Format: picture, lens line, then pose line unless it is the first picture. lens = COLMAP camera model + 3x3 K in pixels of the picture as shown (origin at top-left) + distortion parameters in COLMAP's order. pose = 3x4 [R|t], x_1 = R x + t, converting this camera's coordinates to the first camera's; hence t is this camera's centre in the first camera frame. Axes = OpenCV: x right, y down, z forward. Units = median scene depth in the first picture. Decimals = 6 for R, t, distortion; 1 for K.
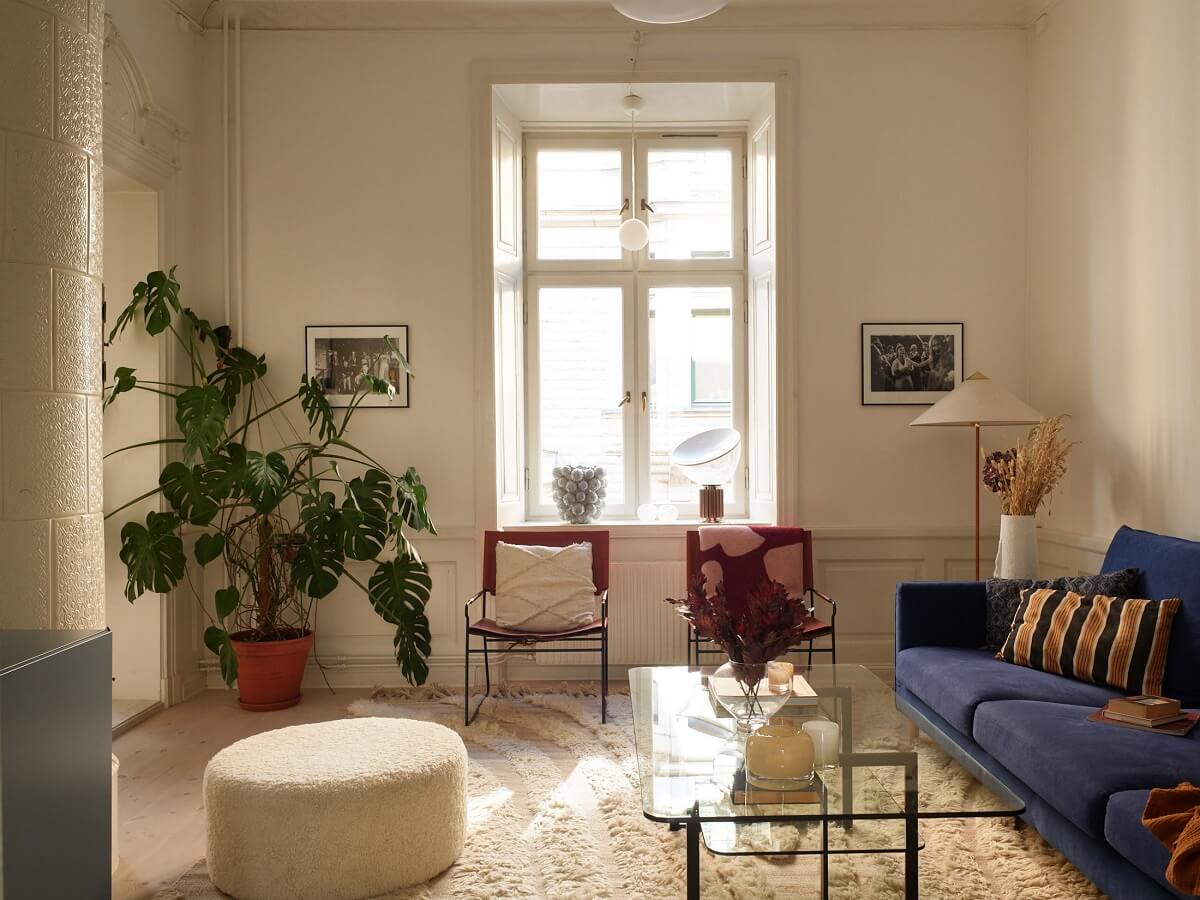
lens RADIAL K [[1035.8, 0, 635.3], [0, 1035.8, 450.9], [0, 0, 1]] dist [0.021808, -0.046985]
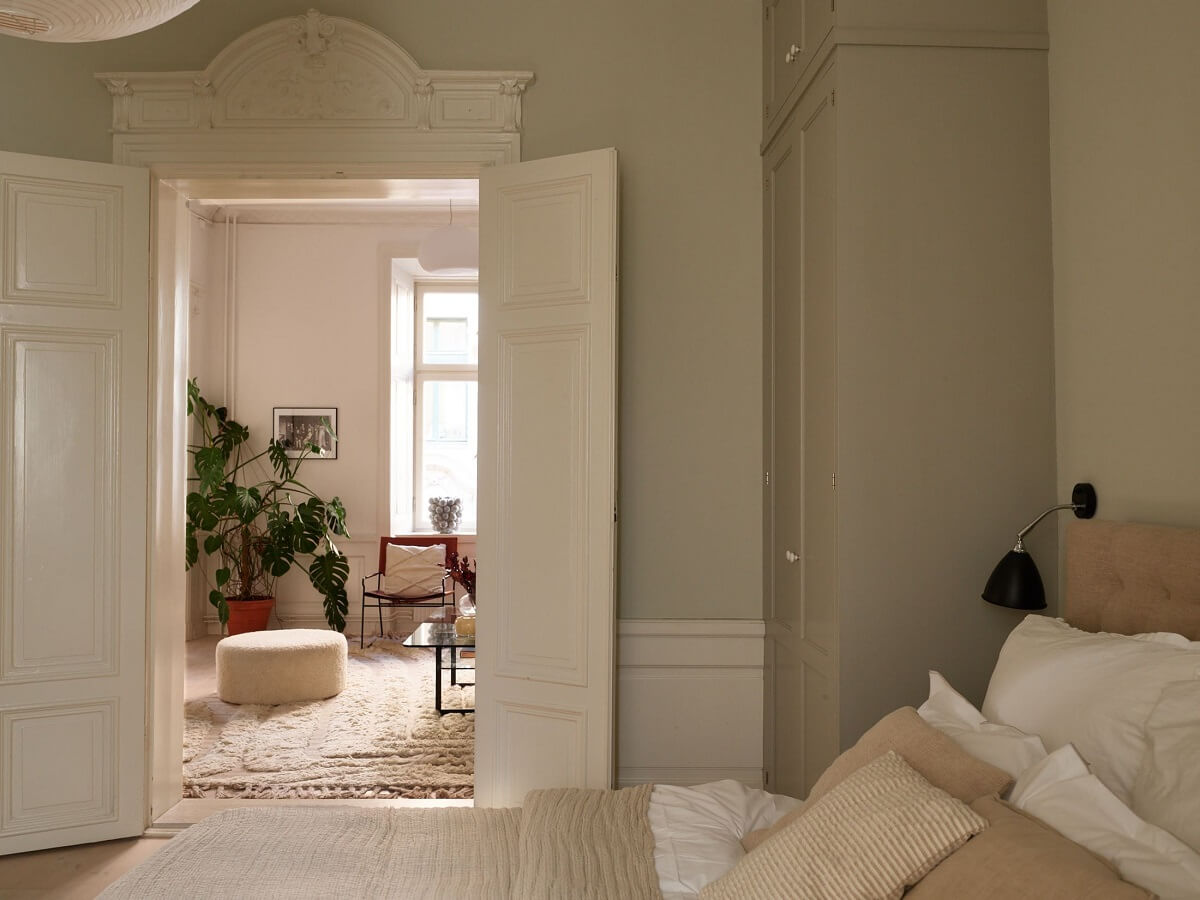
lens RADIAL K [[1038.5, 0, 598.1], [0, 1038.5, 449.3], [0, 0, 1]] dist [0.011337, -0.022607]
pose [[0.999872, 0.010556, -0.011990, 0.212096], [-0.010833, 0.999670, -0.023301, -0.025130], [0.011740, 0.023428, 0.999657, -0.622217]]
